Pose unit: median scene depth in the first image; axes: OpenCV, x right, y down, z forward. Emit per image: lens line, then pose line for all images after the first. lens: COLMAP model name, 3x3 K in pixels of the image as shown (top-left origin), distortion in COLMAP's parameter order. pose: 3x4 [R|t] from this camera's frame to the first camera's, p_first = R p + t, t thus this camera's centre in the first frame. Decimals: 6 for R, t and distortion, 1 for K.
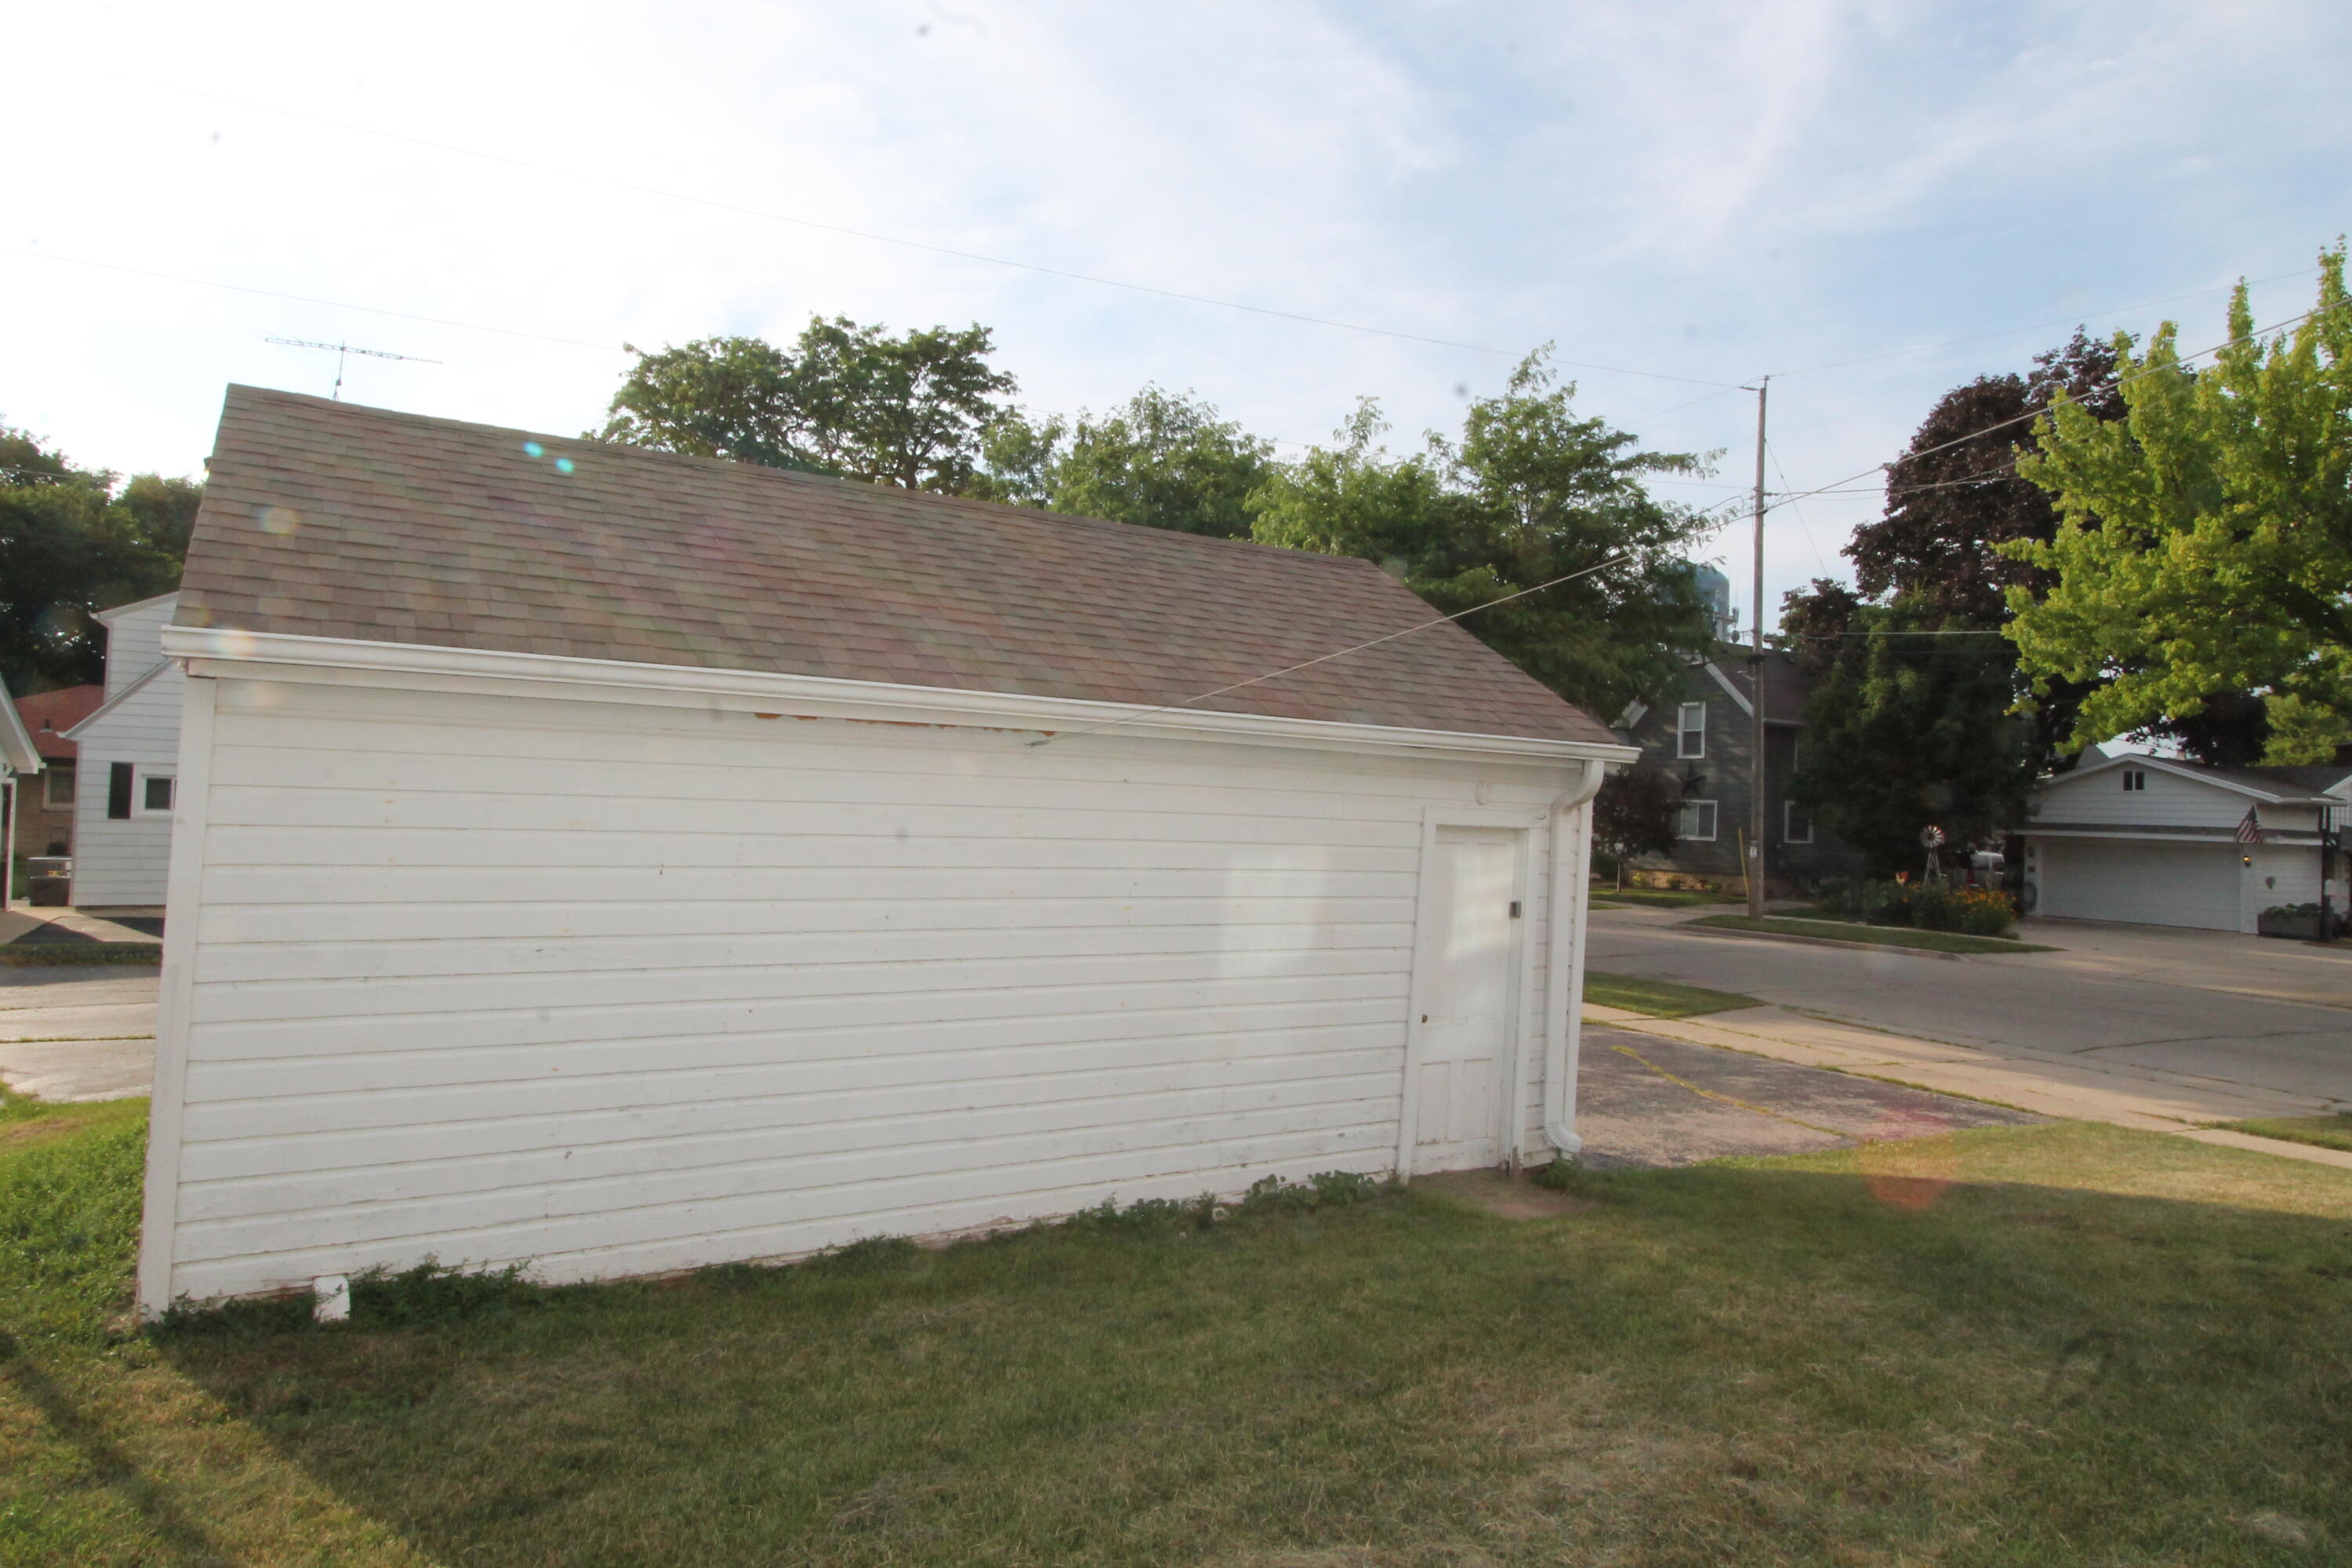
lens RADIAL K [[1376.2, 0, 1166.2], [0, 1376.2, 780.6], [0, 0, 1]] dist [-0.009457, -0.000684]
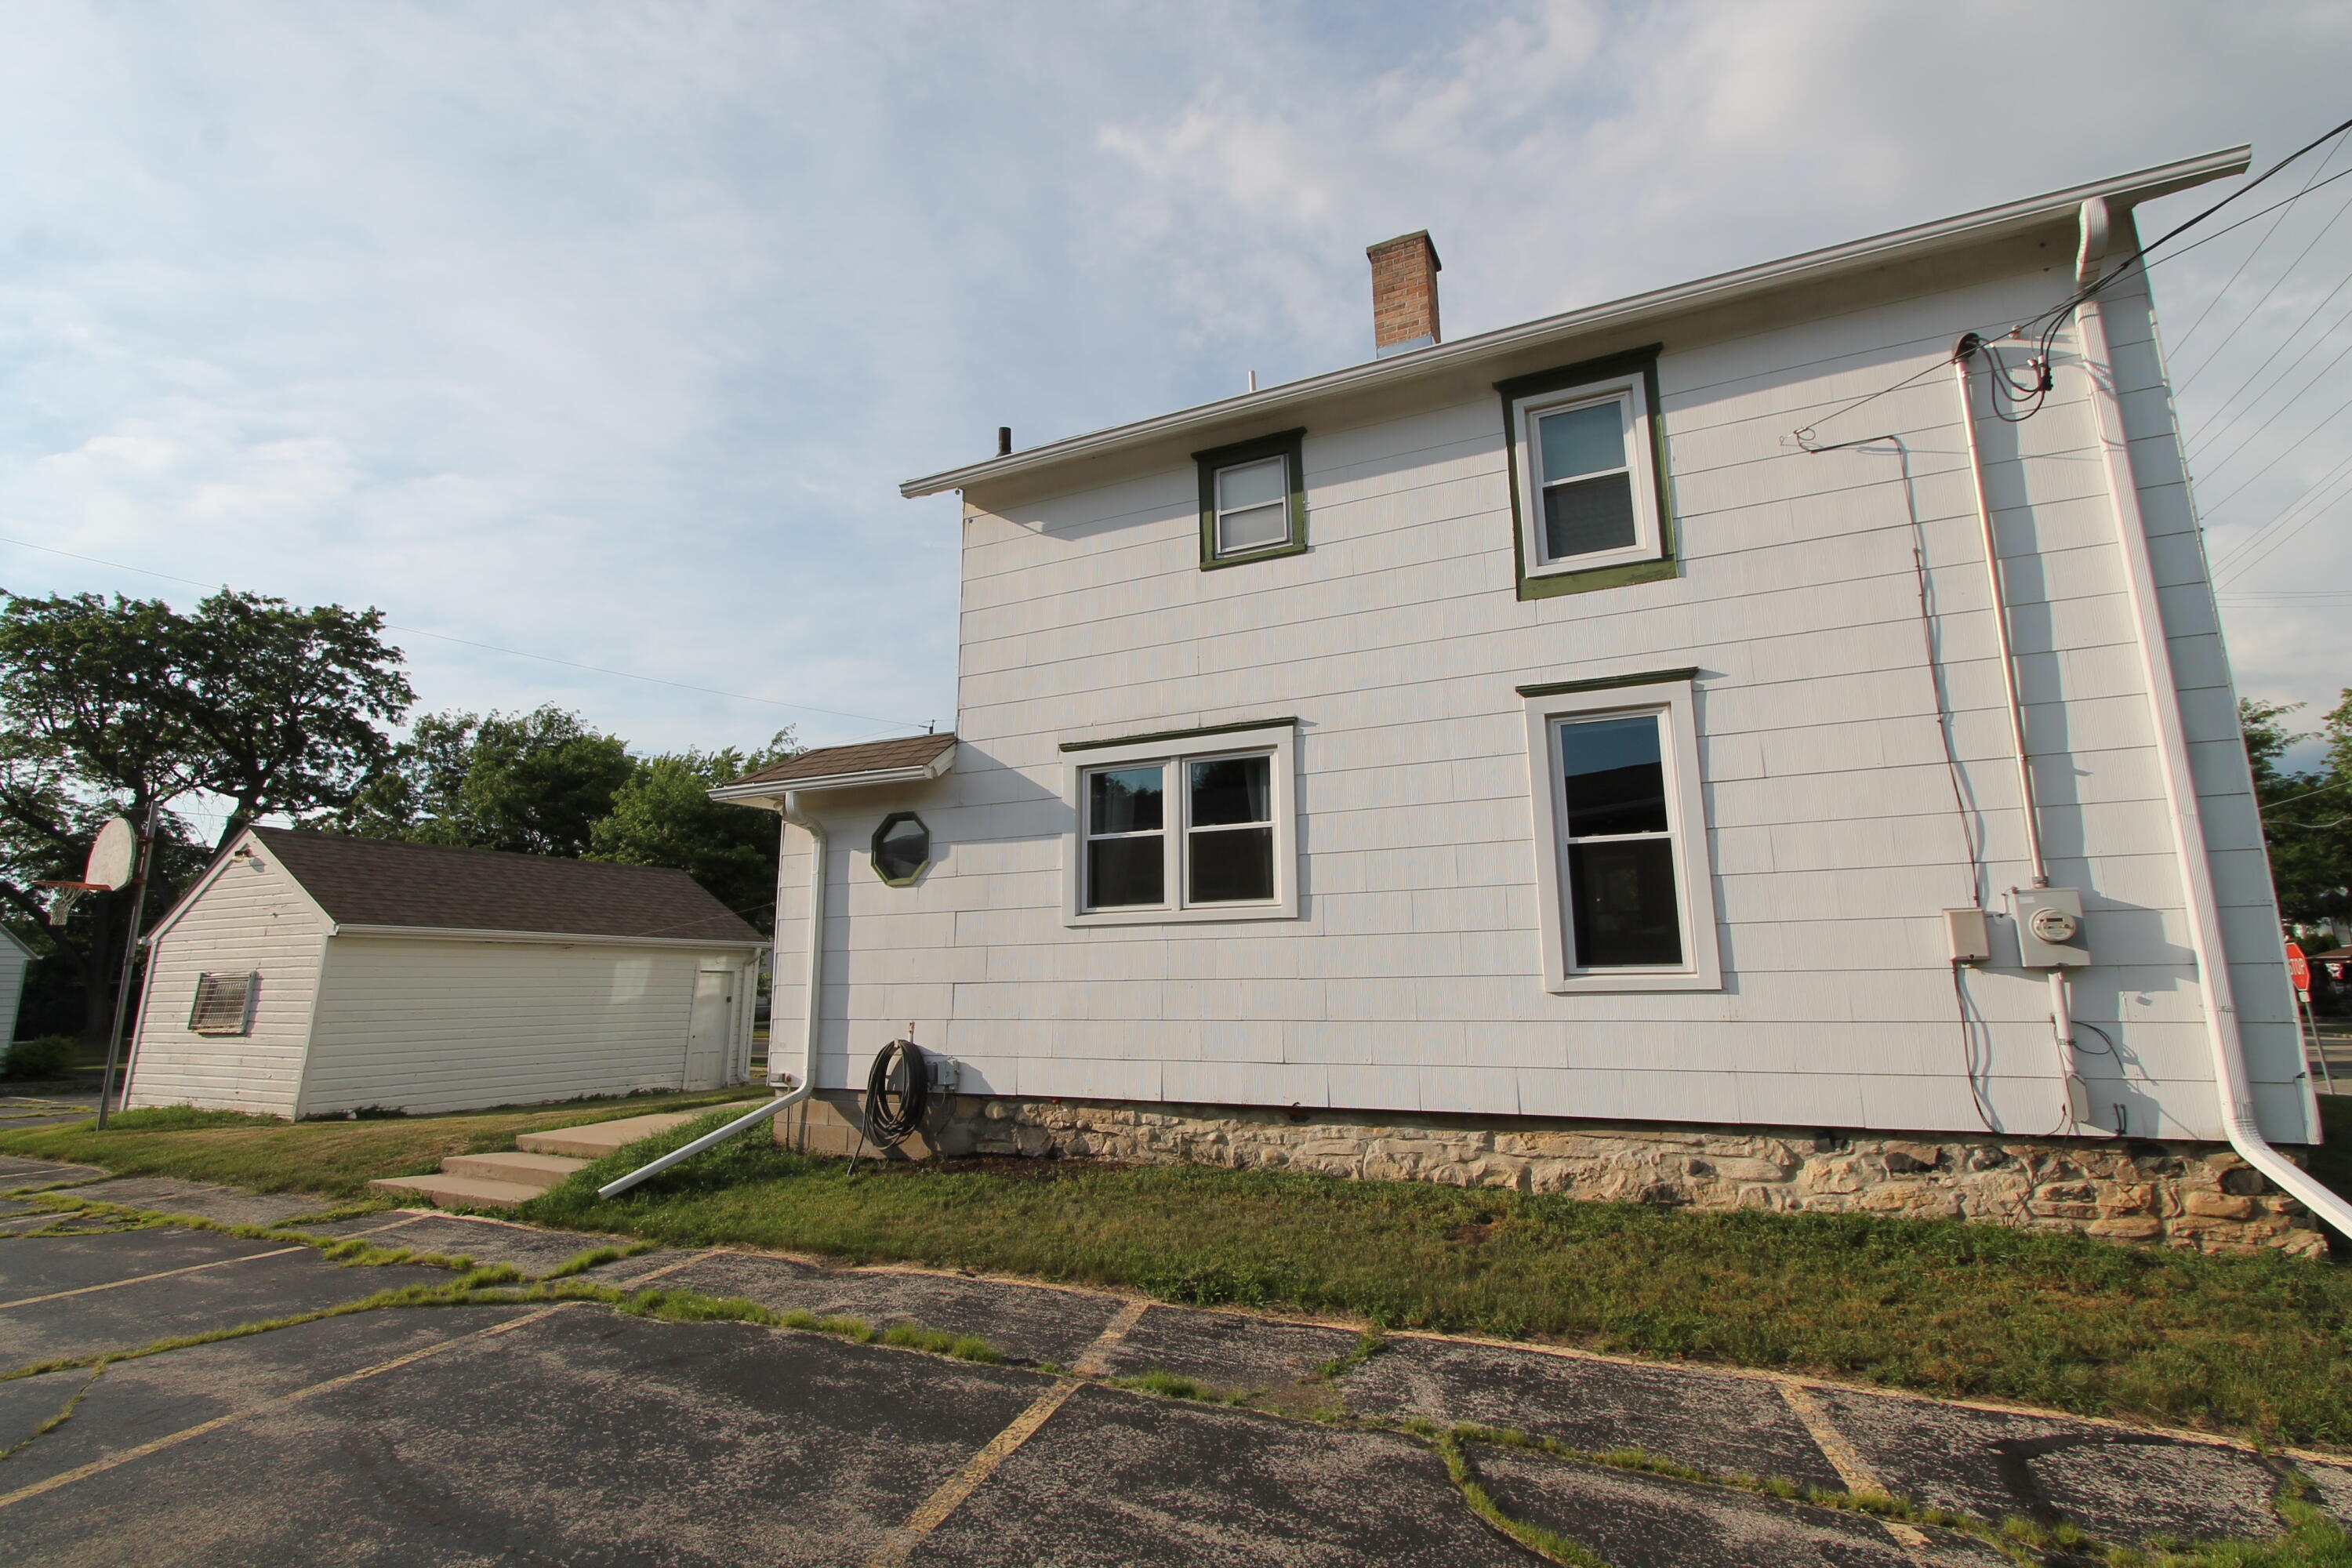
lens RADIAL K [[1093.3, 0, 1164.1], [0, 1093.3, 771.8], [0, 0, 1]] dist [-0.016521, -0.000439]
pose [[0.850452, 0.057775, 0.522871, -0.028450], [0.030810, 0.986774, -0.159147, 0.001782], [-0.525150, 0.151456, 0.837424, -0.212676]]
